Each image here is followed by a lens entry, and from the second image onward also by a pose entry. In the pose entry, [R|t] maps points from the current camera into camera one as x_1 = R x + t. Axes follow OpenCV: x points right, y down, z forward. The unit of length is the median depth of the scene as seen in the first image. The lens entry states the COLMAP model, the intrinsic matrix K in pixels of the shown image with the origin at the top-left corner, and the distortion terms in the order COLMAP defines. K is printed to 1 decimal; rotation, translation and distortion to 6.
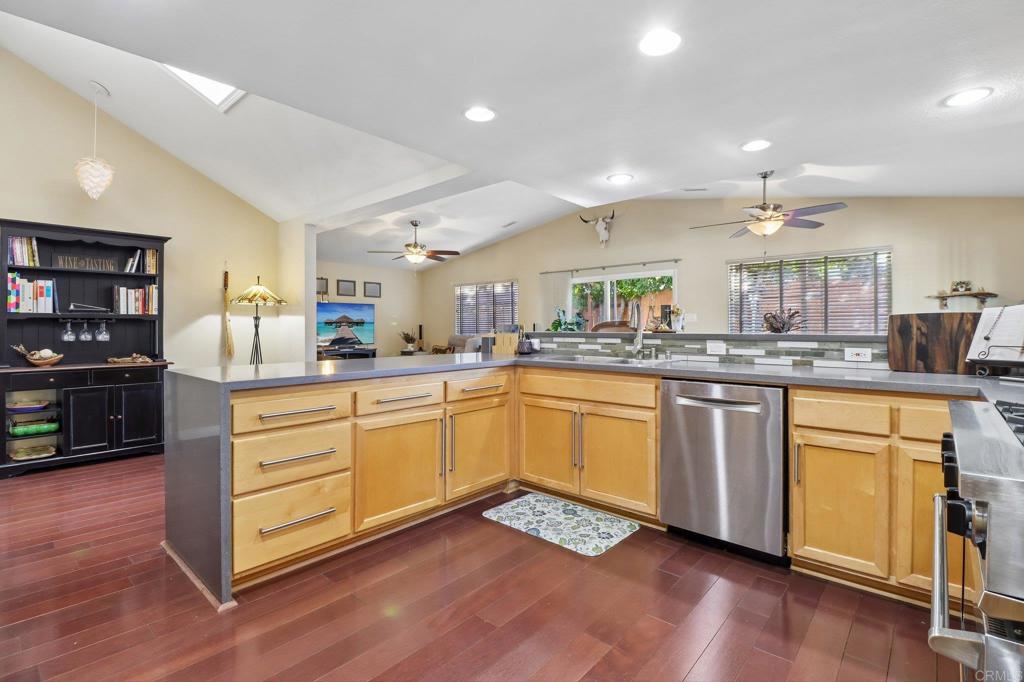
lens RADIAL K [[476.4, 0, 515.9], [0, 476.4, 328.8], [0, 0, 1]] dist [-0.002401, -0.005504]
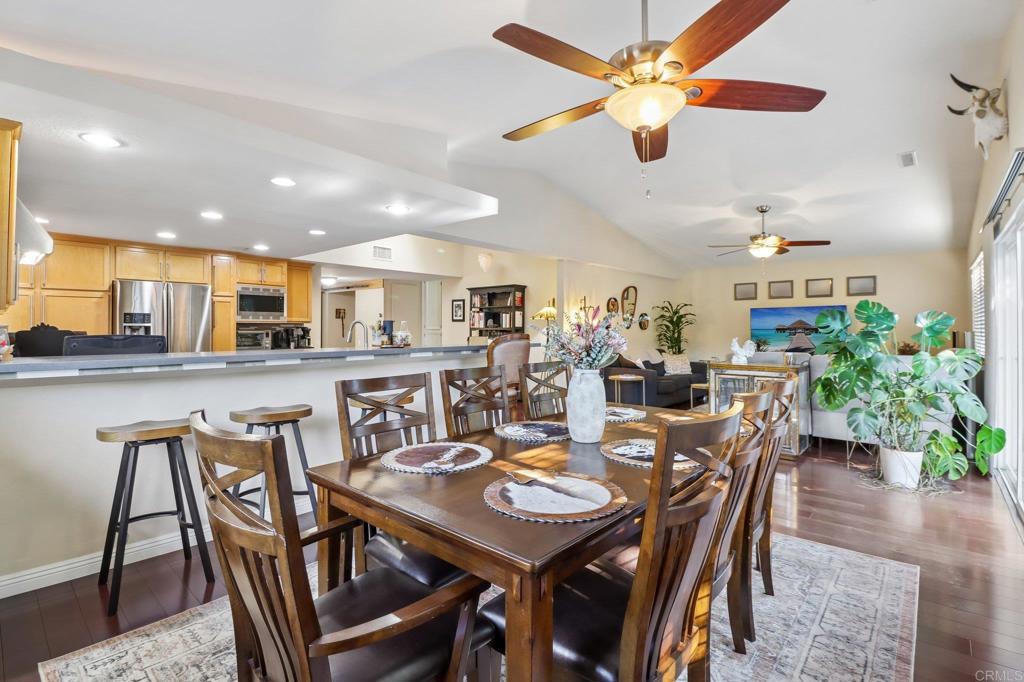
lens RADIAL K [[476.4, 0, 518.0], [0, 476.4, 323.3], [0, 0, 1]] dist [-0.002401, -0.005504]
pose [[0.005594, -0.009703, -0.999937, 1.594781], [-0.003695, 0.999946, -0.009724, -0.041406], [0.999978, 0.003750, 0.005557, 1.521780]]
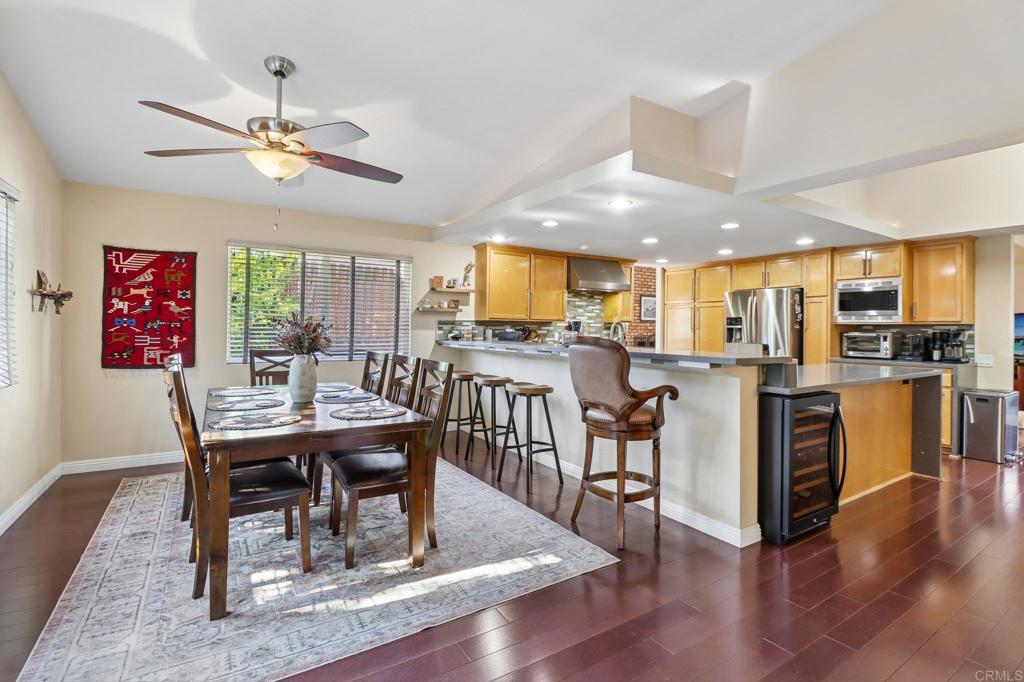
lens RADIAL K [[476.4, 0, 516.2], [0, 476.4, 328.8], [0, 0, 1]] dist [-0.002401, -0.005504]
pose [[-0.961710, -0.006426, 0.273993, 0.176489], [-0.005372, 0.999975, 0.004598, -0.043704], [-0.274016, 0.002951, -0.961721, 2.490019]]
